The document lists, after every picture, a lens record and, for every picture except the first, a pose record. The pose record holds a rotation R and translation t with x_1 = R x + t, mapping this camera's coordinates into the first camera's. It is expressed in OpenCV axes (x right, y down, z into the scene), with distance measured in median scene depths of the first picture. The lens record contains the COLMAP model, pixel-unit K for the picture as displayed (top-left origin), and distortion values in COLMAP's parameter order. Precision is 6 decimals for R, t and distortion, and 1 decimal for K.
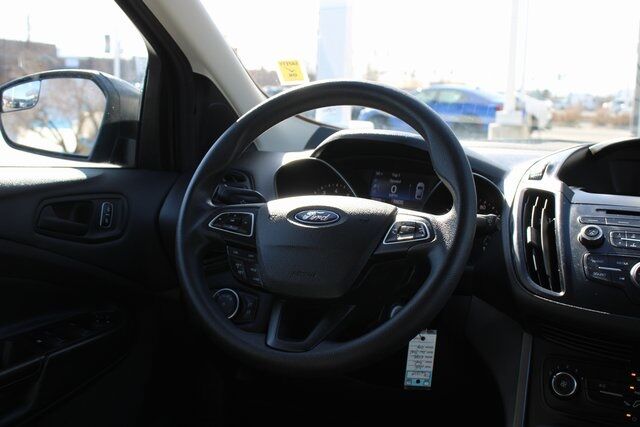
lens RADIAL K [[855.0, 0, 321.0], [0, 855.0, 208.2], [0, 0, 1]] dist [-0.018051, 0.000000]
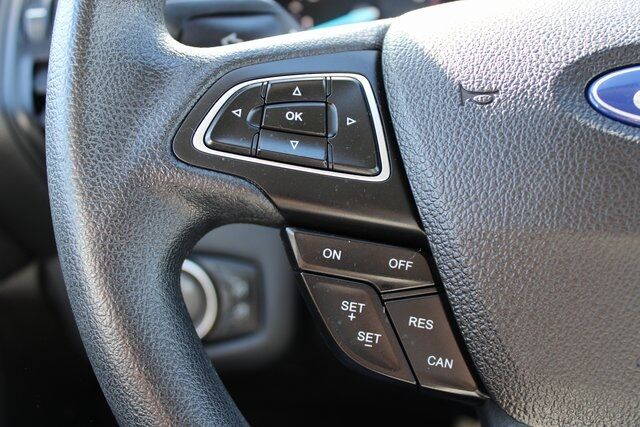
lens RADIAL K [[799.4, 0, 320.0], [0, 799.4, 213.5], [0, 0, 1]] dist [0.017647, 0.000000]
pose [[0.954092, -0.120419, 0.274242, -0.162809], [0.027349, 0.946820, 0.320600, -0.031473], [-0.298264, -0.298381, 0.906646, 0.797630]]
